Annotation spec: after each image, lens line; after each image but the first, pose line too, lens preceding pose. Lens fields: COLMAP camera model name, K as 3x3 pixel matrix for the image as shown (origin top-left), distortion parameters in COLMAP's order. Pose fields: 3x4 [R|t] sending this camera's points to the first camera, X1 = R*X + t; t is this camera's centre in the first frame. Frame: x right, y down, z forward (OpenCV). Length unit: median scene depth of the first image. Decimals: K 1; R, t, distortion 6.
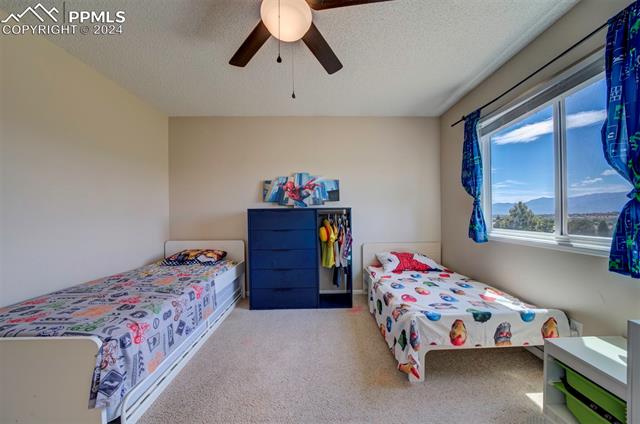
lens RADIAL K [[217.2, 0, 319.1], [0, 217.2, 214.4], [0, 0, 1]] dist [-0.011538, -0.000063]
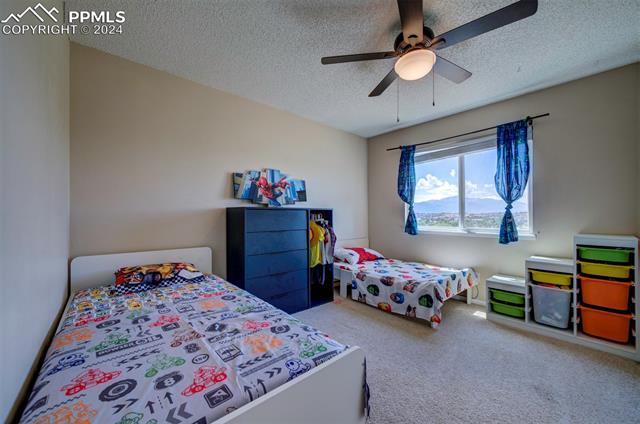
lens RADIAL K [[247.5, 0, 300.9], [0, 247.5, 213.9], [0, 0, 1]] dist [-0.002284, 0.000169]
pose [[0.784027, 0.014128, 0.620566, -0.644942], [-0.011131, 0.999900, -0.008702, 0.006524], [-0.620627, -0.000085, 0.784106, 0.108151]]
